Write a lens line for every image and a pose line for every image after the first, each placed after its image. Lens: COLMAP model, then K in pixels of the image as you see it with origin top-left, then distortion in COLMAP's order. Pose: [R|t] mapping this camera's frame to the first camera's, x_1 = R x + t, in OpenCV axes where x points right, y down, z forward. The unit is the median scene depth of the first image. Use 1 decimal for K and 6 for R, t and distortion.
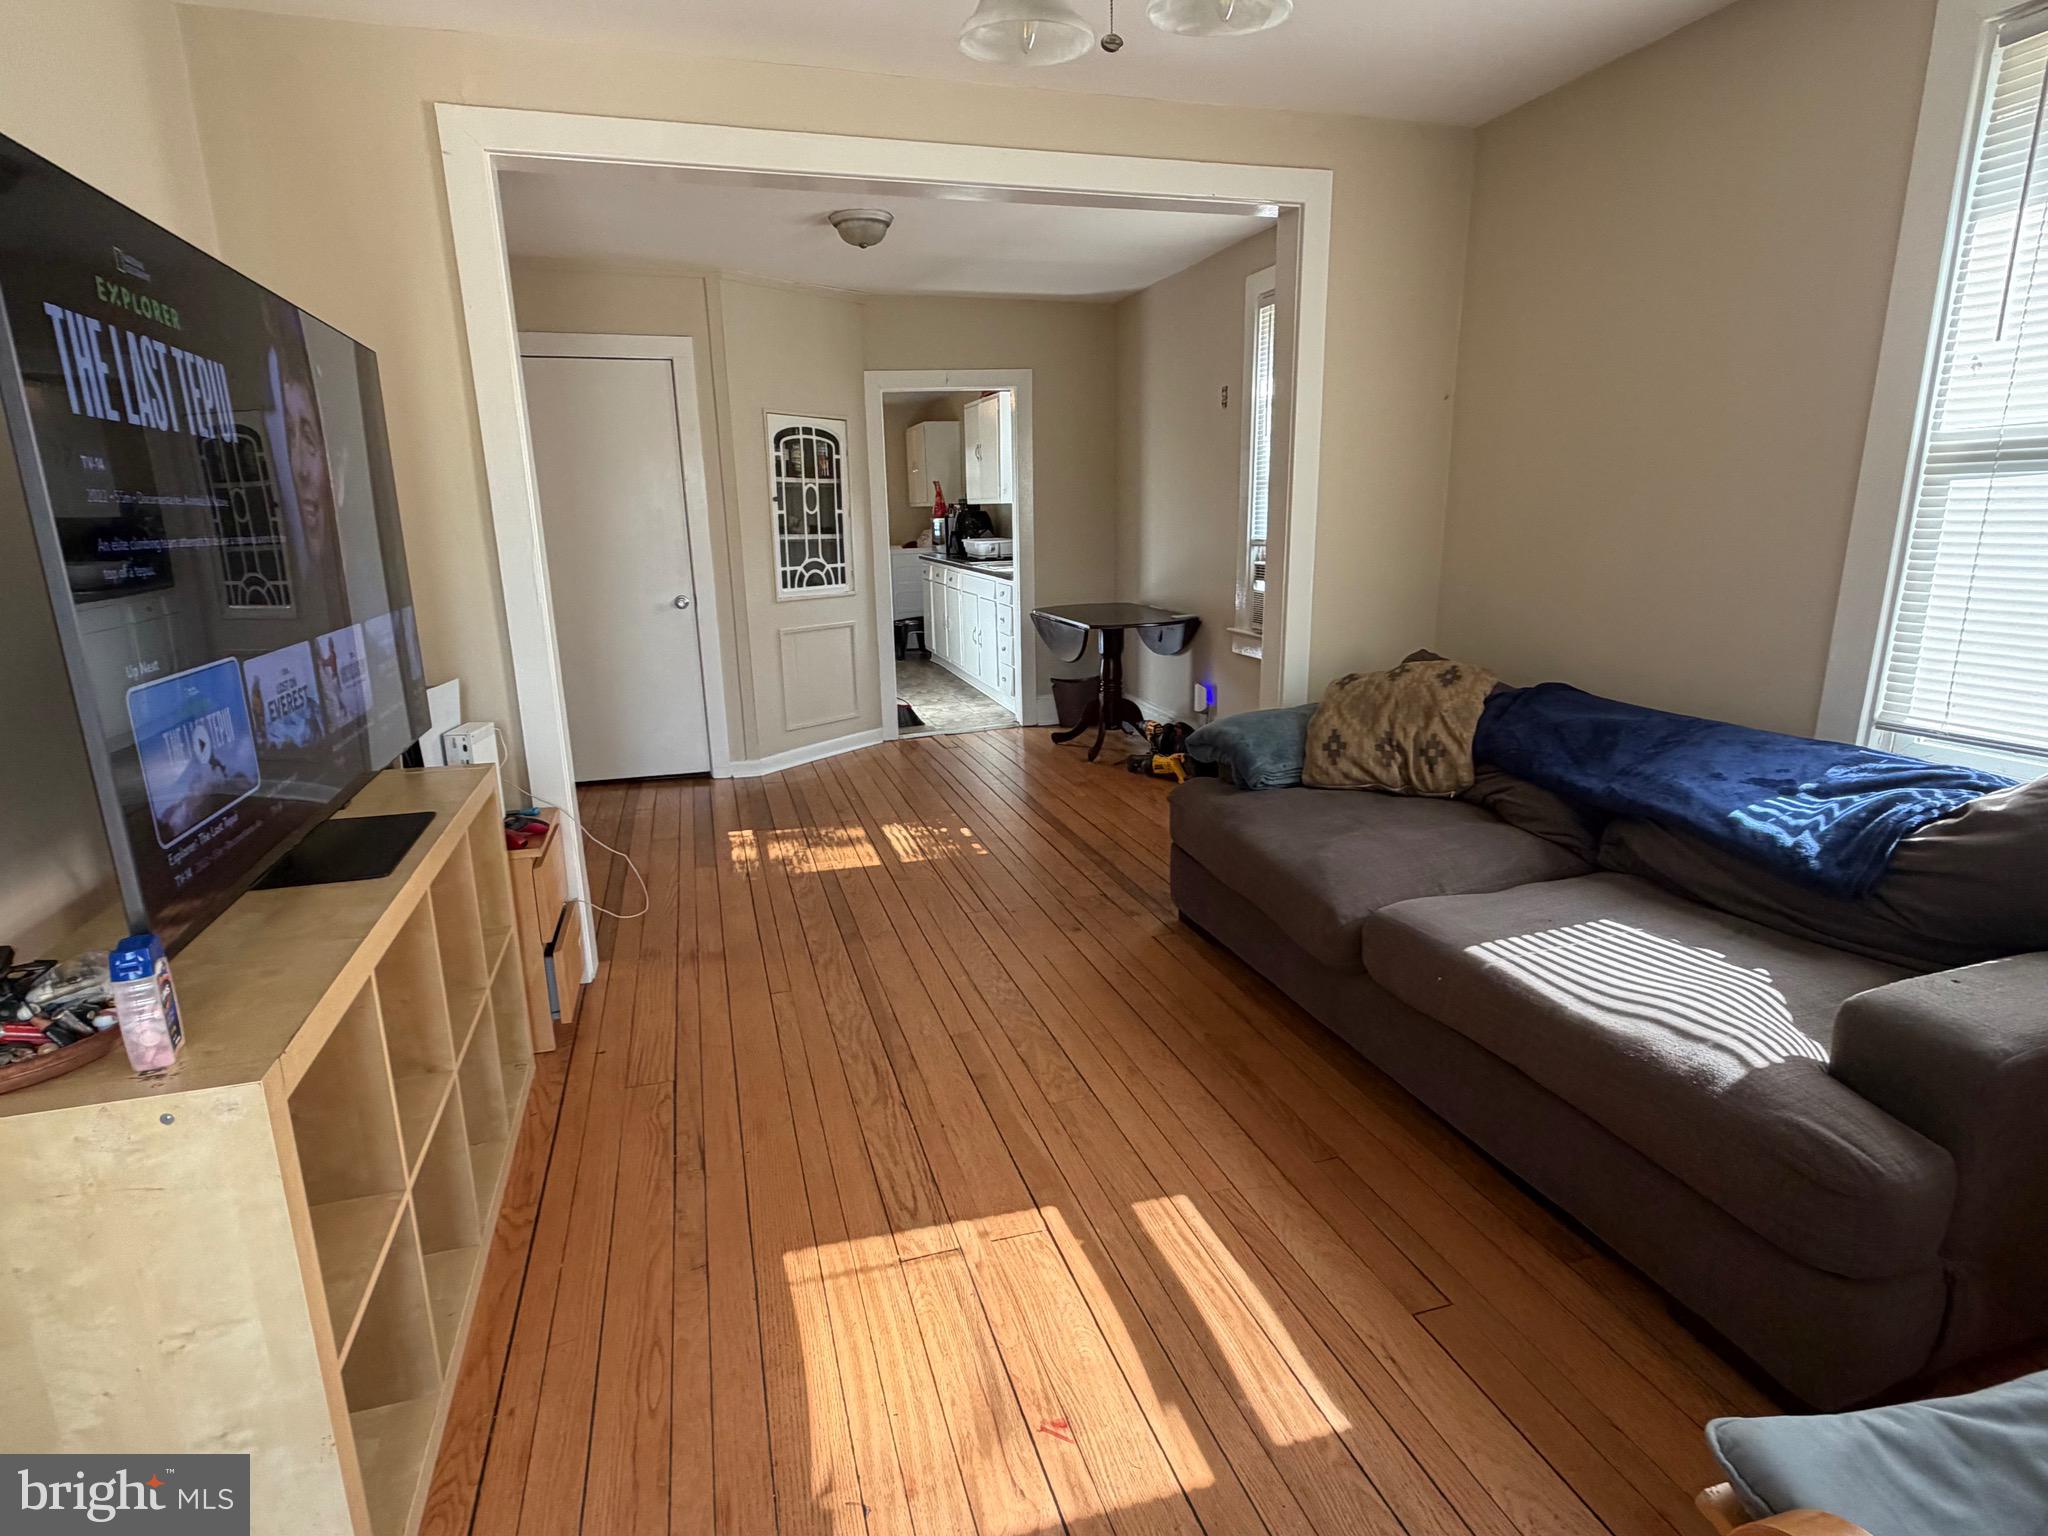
lens RADIAL K [[1062.8, 0, 1018.7], [0, 1062.8, 768.4], [0, 0, 1]] dist [0.006370, -0.001335]
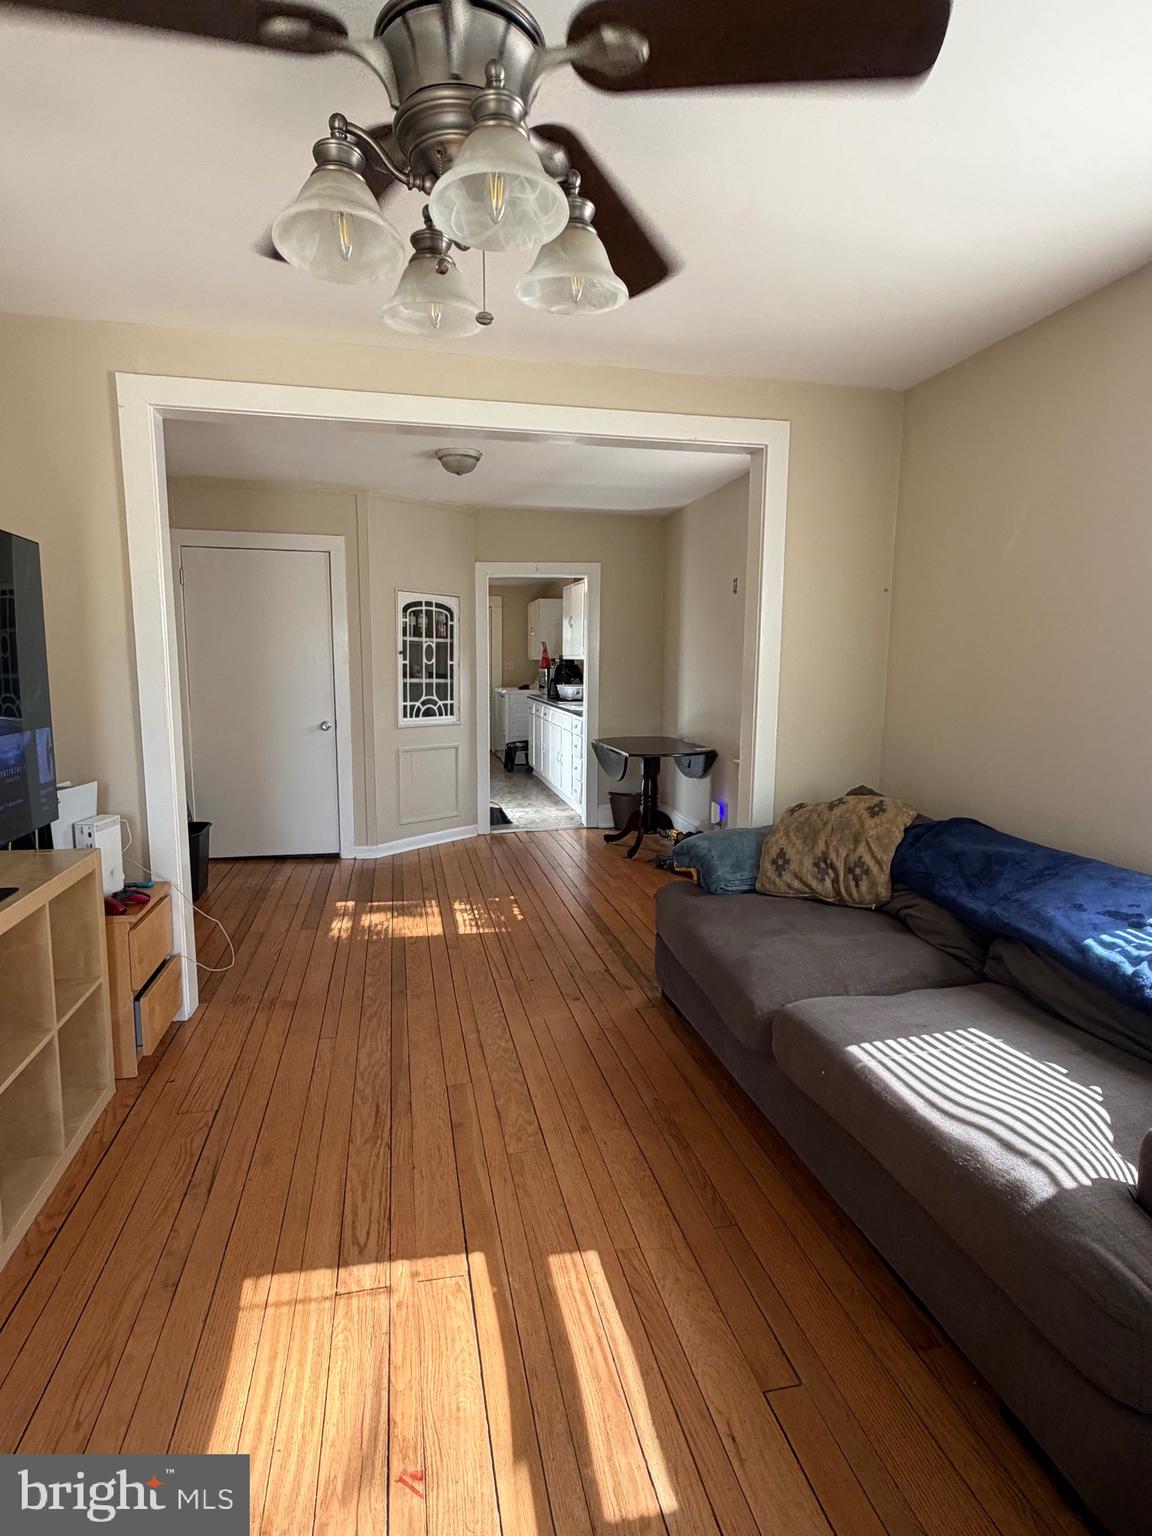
lens RADIAL K [[797.1, 0, 570.9], [0, 797.1, 764.6], [0, 0, 1]] dist [0.006370, -0.001335]
pose [[0.996325, 0.036858, -0.077319, 0.134040], [-0.045115, 0.993137, -0.107907, -0.023988], [0.072811, 0.110998, 0.991150, 0.054898]]
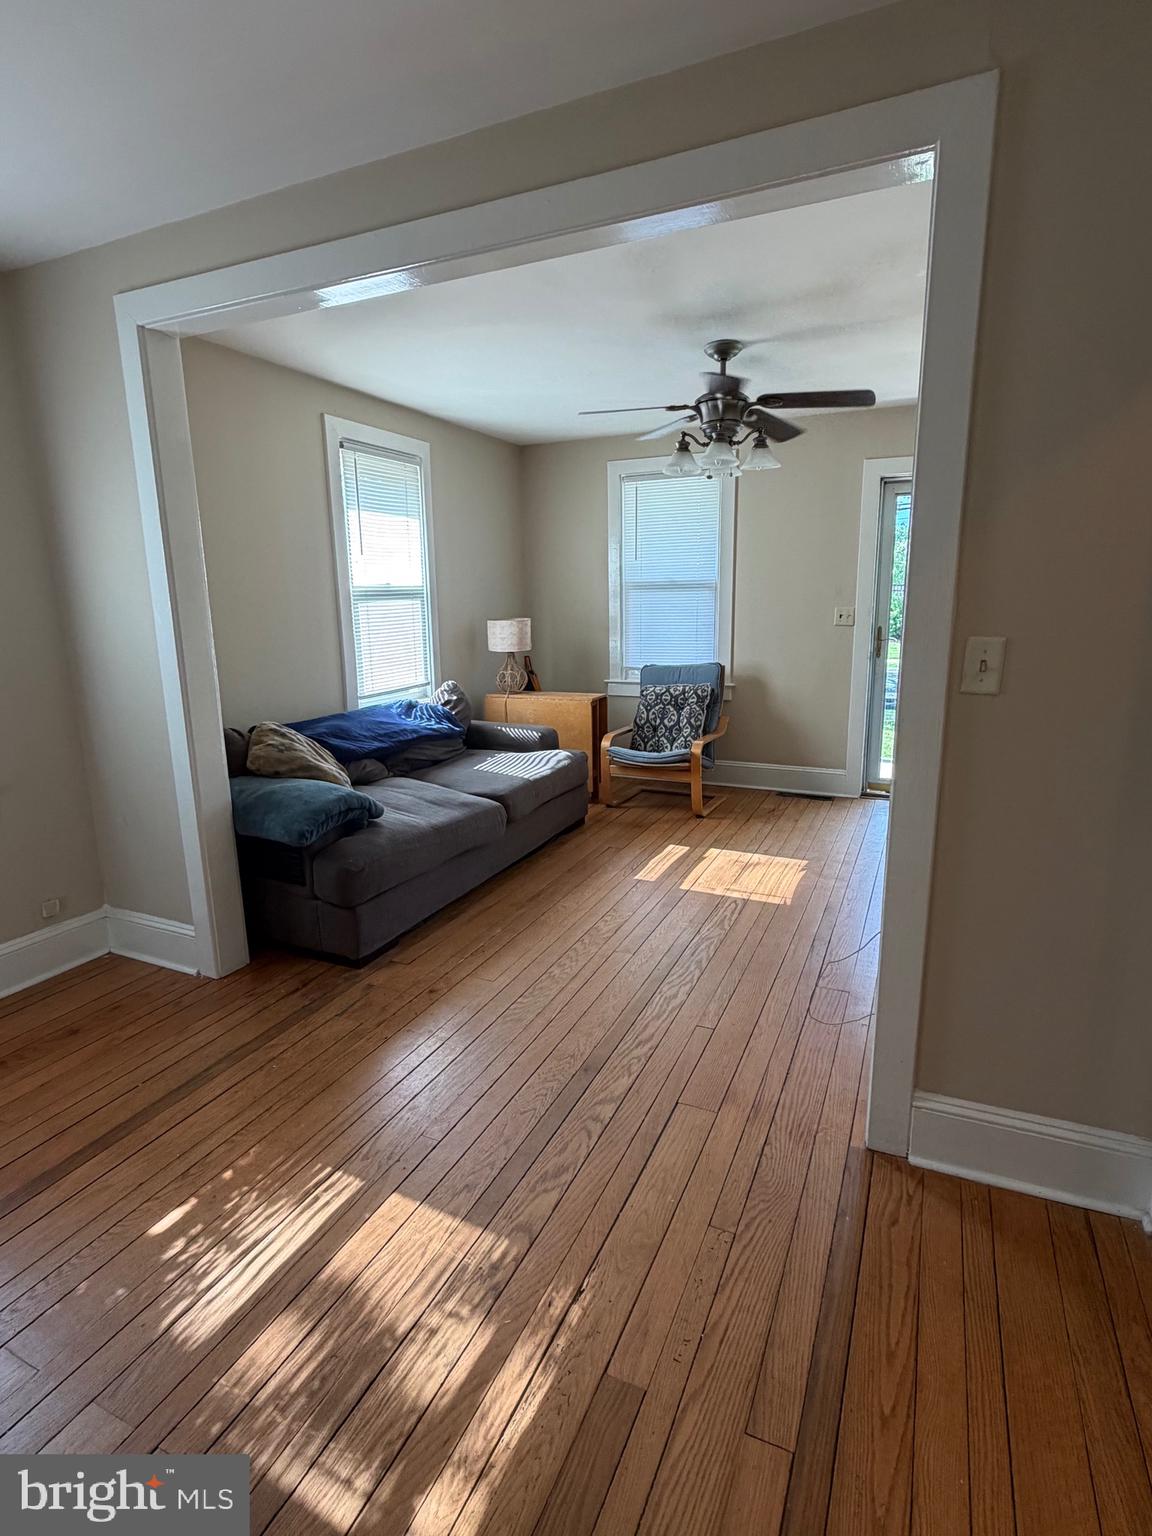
lens RADIAL K [[797.1, 0, 573.5], [0, 797.1, 767.7], [0, 0, 1]] dist [0.006370, -0.001335]
pose [[-0.750108, -0.106684, 0.652653, -0.696325], [0.187525, 0.912079, 0.364617, -0.406373], [-0.634170, 0.395892, -0.664152, 1.673627]]
